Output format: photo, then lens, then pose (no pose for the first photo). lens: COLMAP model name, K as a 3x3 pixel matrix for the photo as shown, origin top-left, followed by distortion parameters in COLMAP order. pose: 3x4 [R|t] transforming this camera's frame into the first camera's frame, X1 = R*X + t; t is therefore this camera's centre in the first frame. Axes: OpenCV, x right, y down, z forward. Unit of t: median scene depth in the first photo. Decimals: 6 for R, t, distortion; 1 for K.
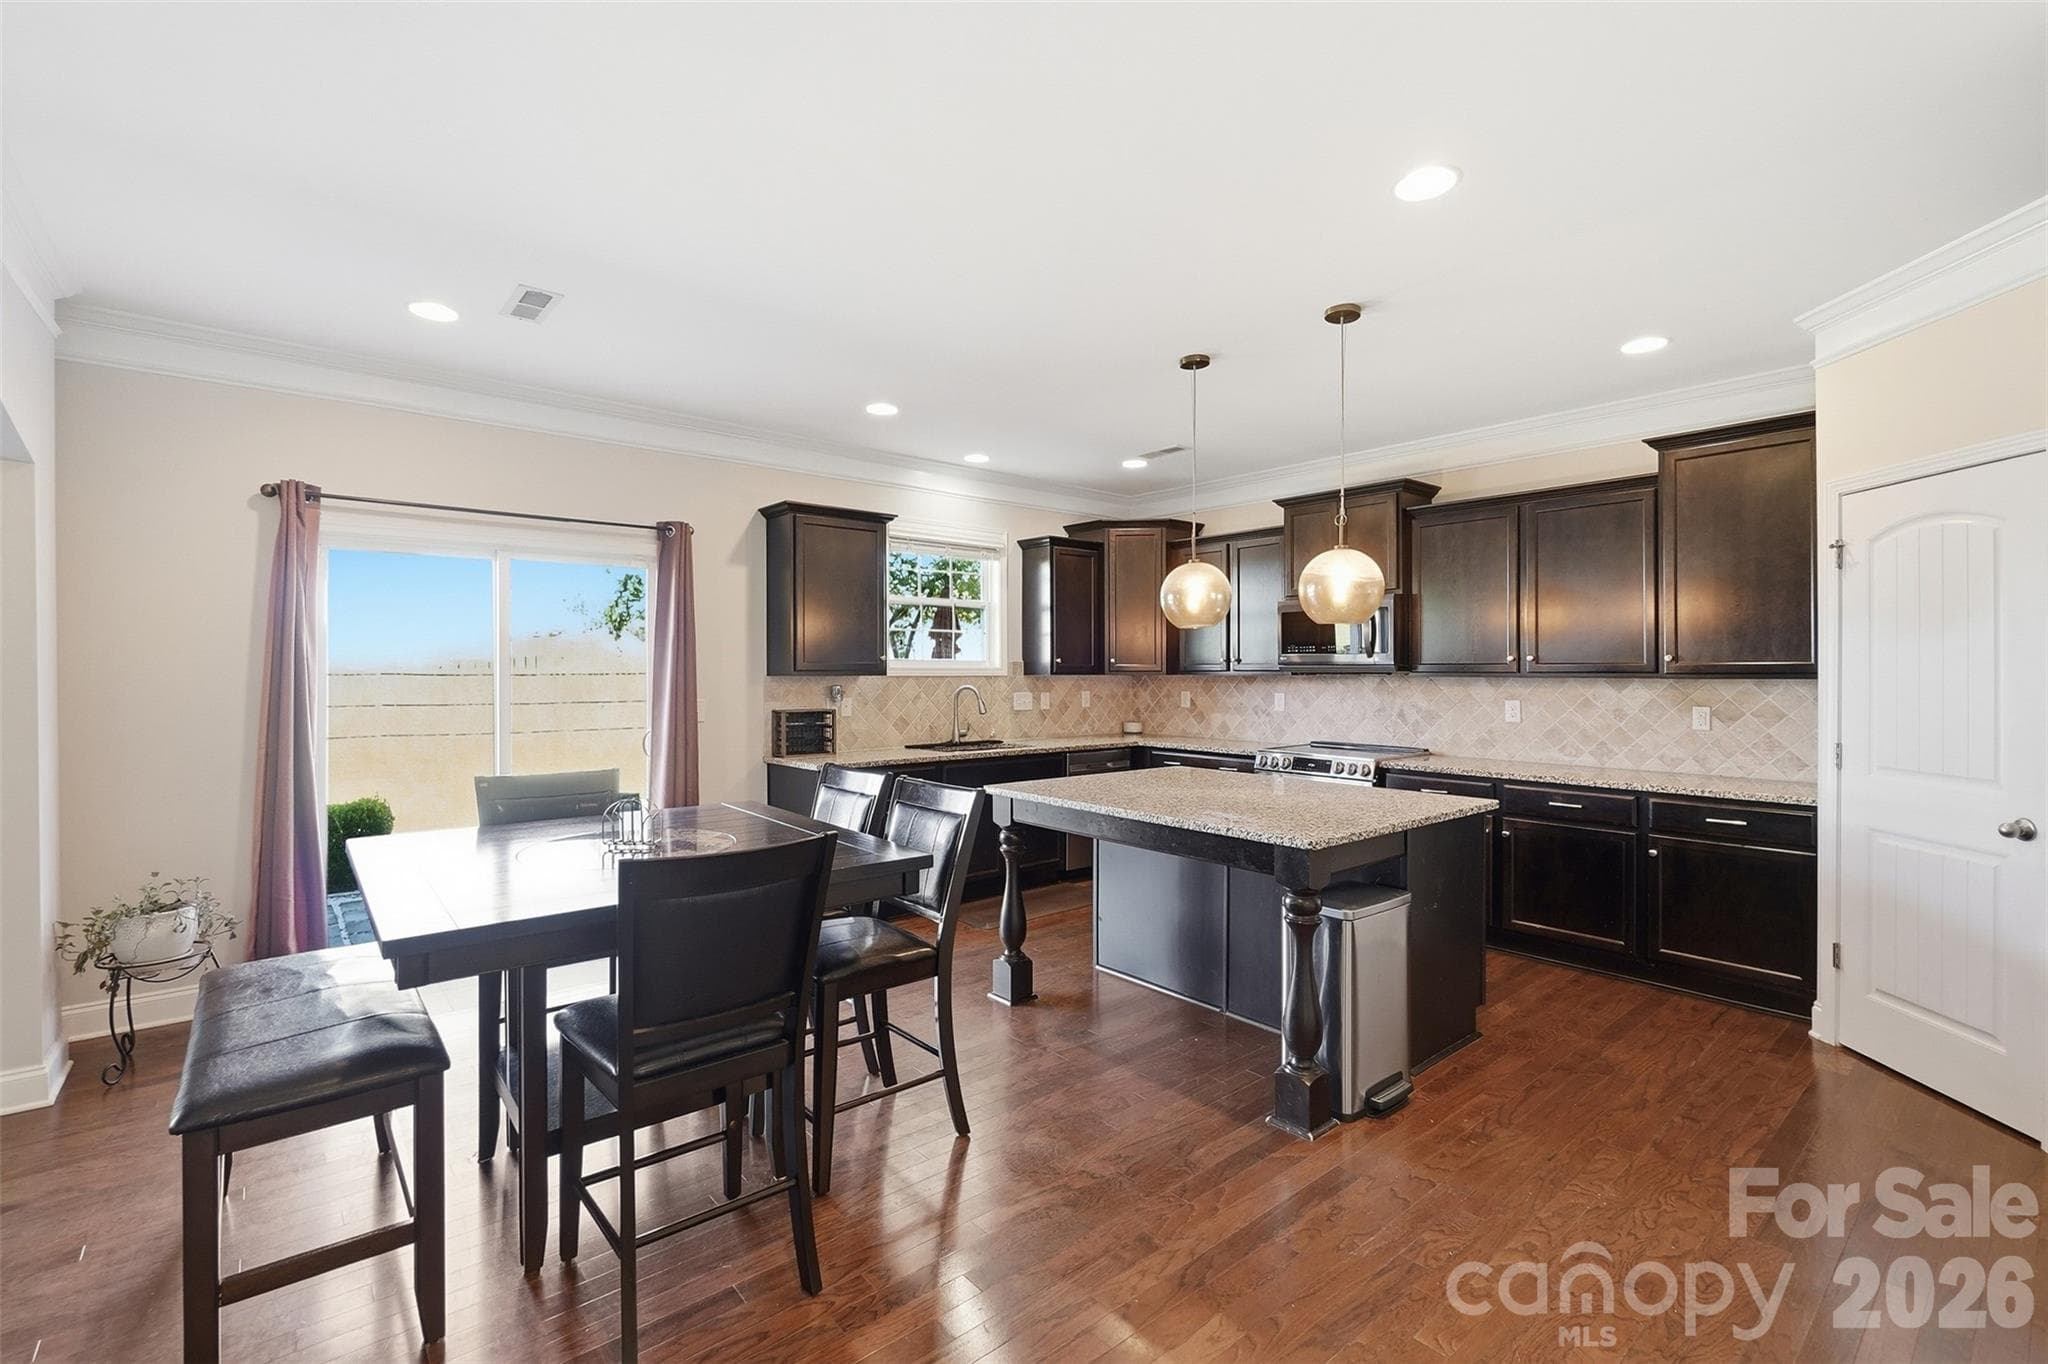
lens RADIAL K [[906.7, 0, 1021.0], [0, 906.7, 673.6], [0, 0, 1]] dist [-0.000086, -0.001258]
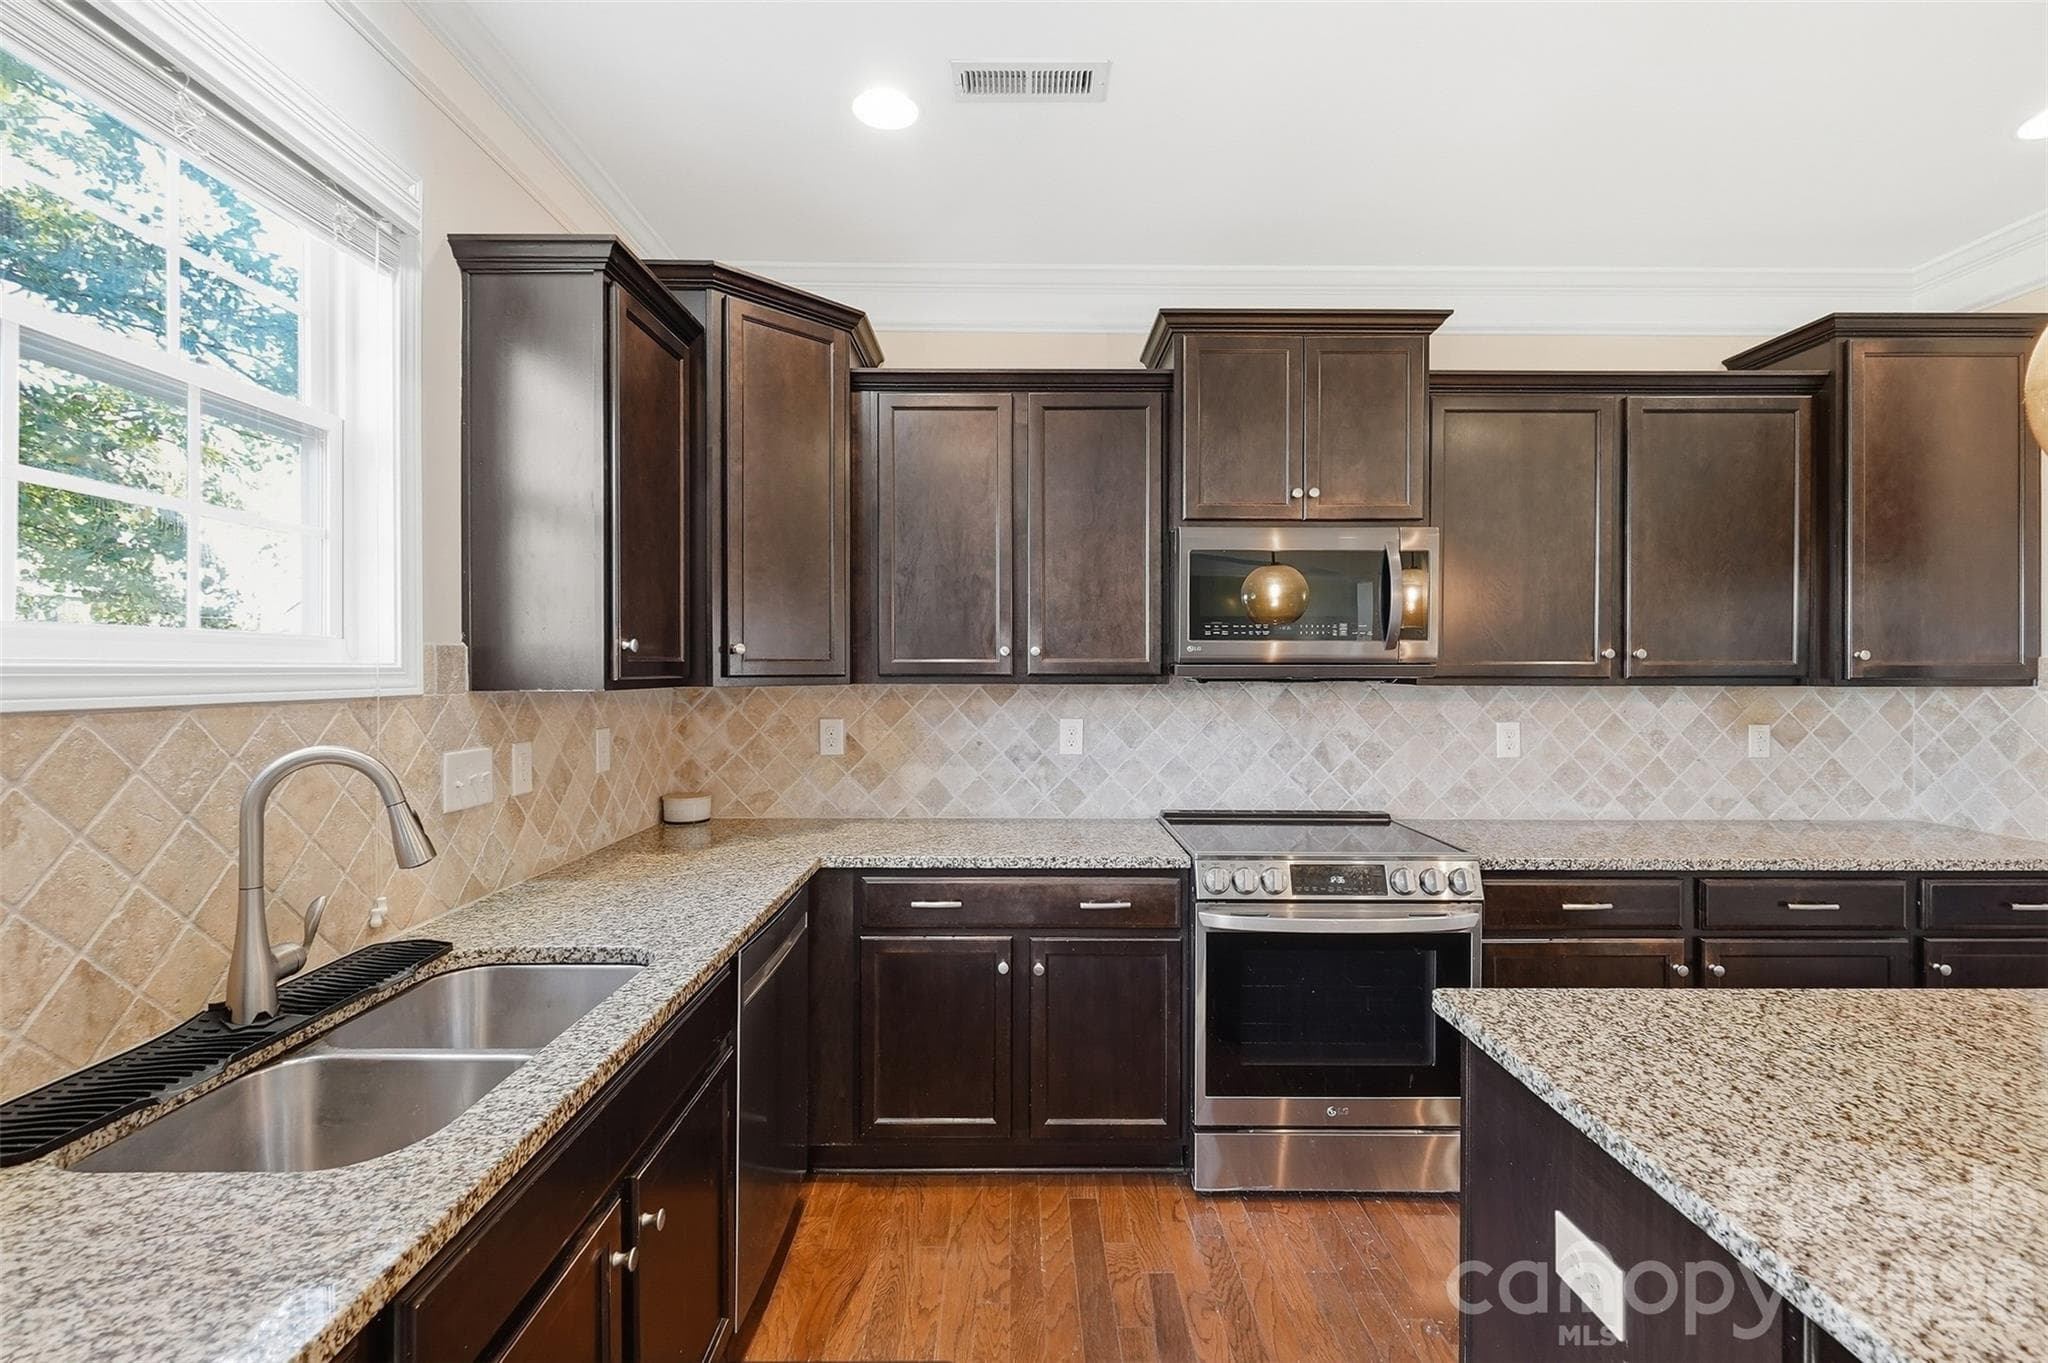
lens RADIAL K [[906.7, 0, 1023.8], [0, 906.7, 675.7], [0, 0, 1]] dist [-0.000086, -0.001258]
pose [[0.638454, -0.005843, 0.769638, -0.138498], [0.001867, 0.999980, 0.006043, -0.006216], [-0.769658, -0.002422, 0.638452, 0.833776]]
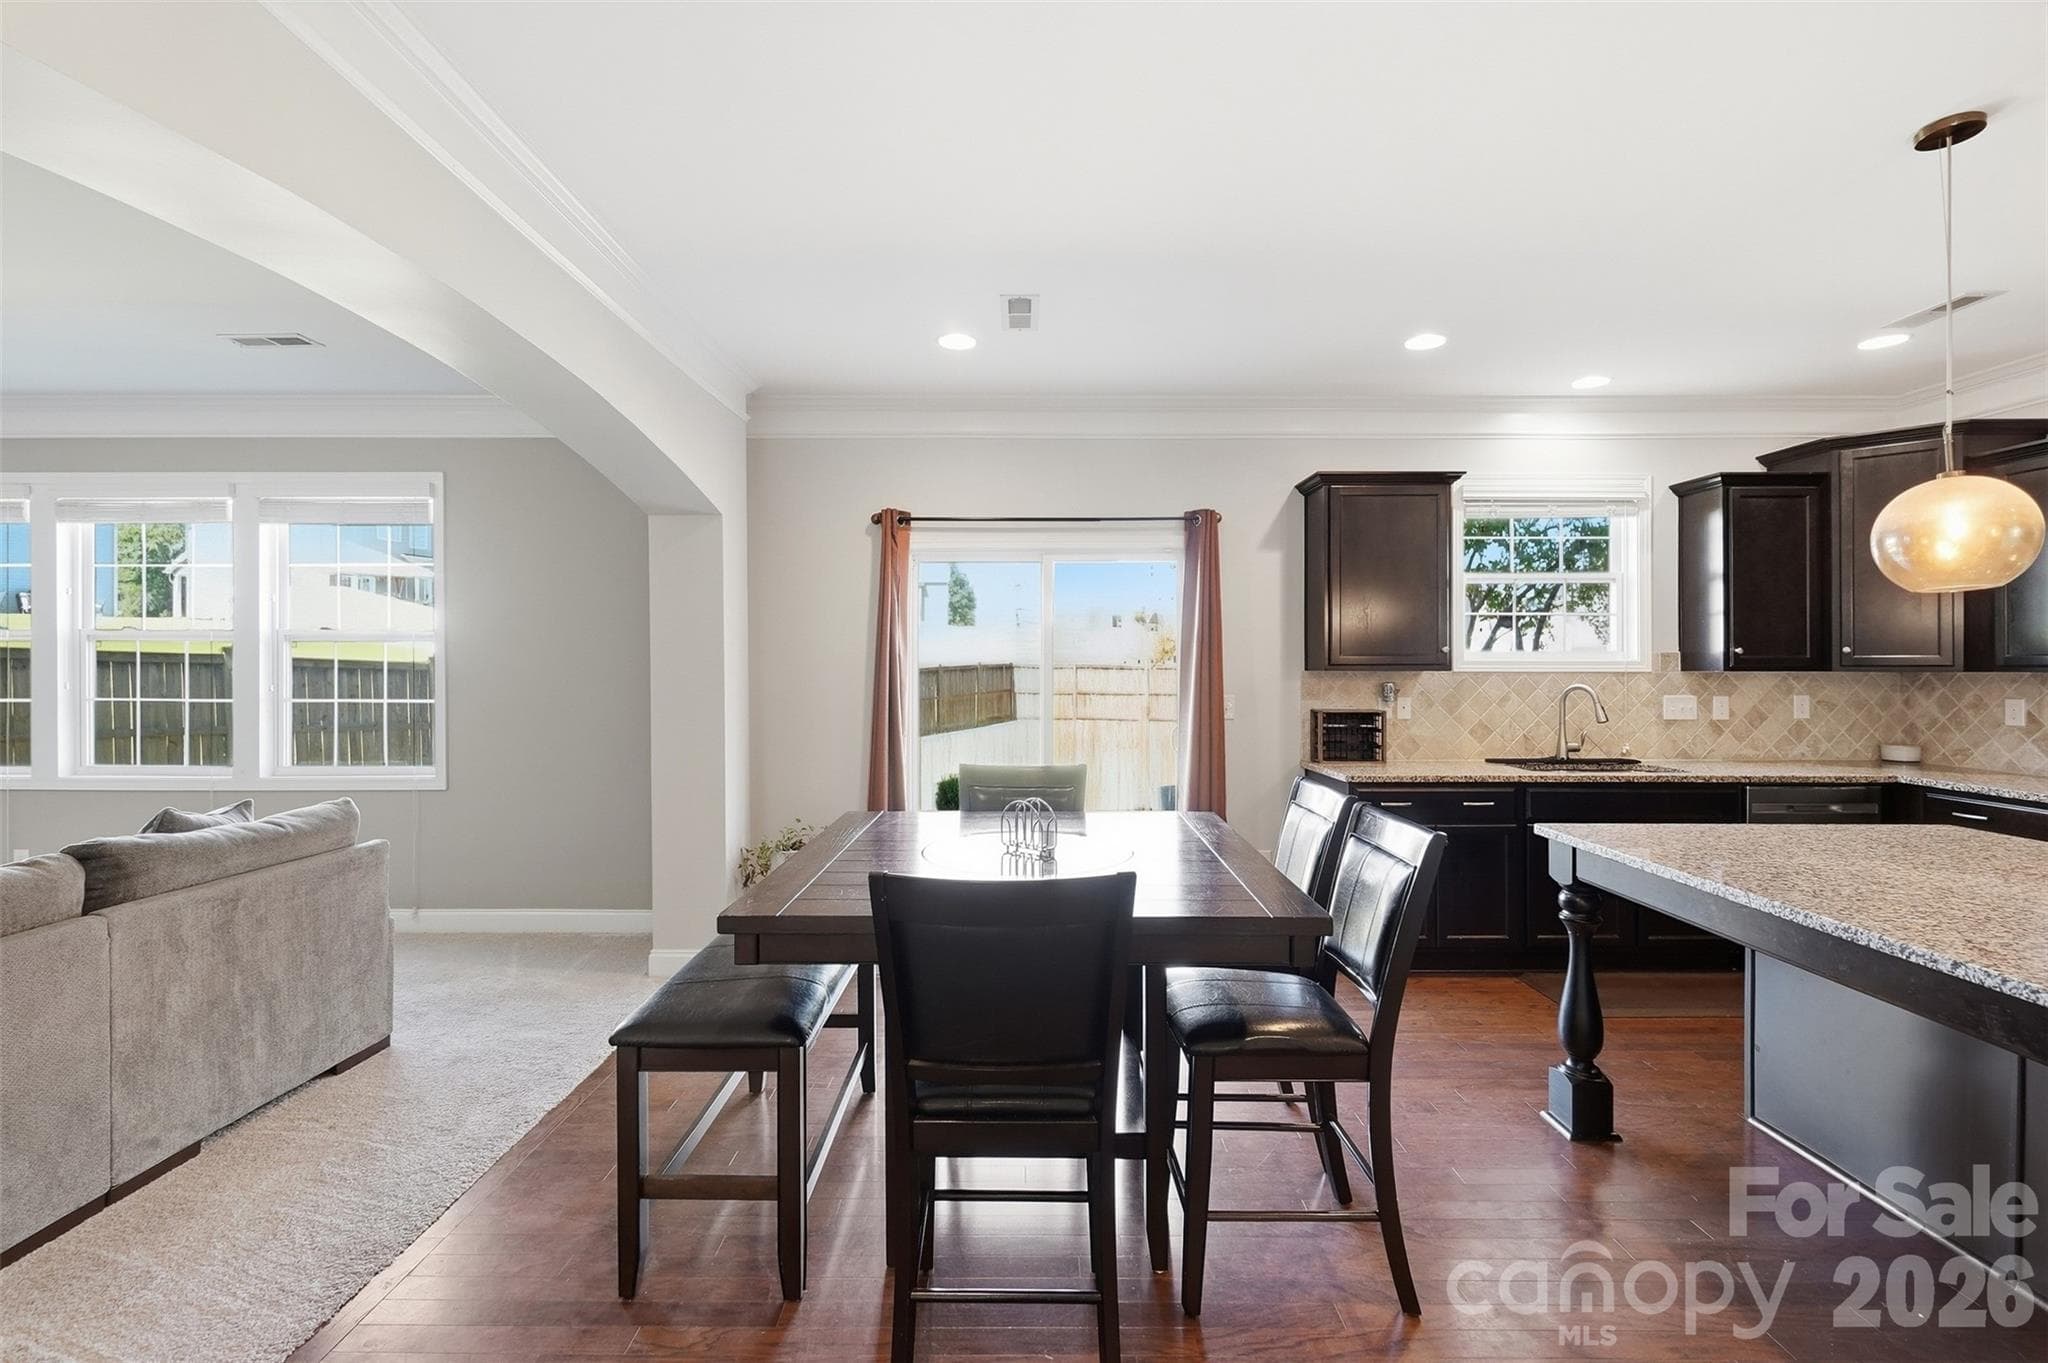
lens RADIAL K [[906.7, 0, 1021.2], [0, 906.7, 667.7], [0, 0, 1]] dist [-0.000086, -0.001258]
pose [[0.760091, 0.002561, -0.649811, 0.090428], [-0.002362, 0.999997, 0.001179, -0.001025], [0.649812, 0.000639, 0.760095, 0.137919]]
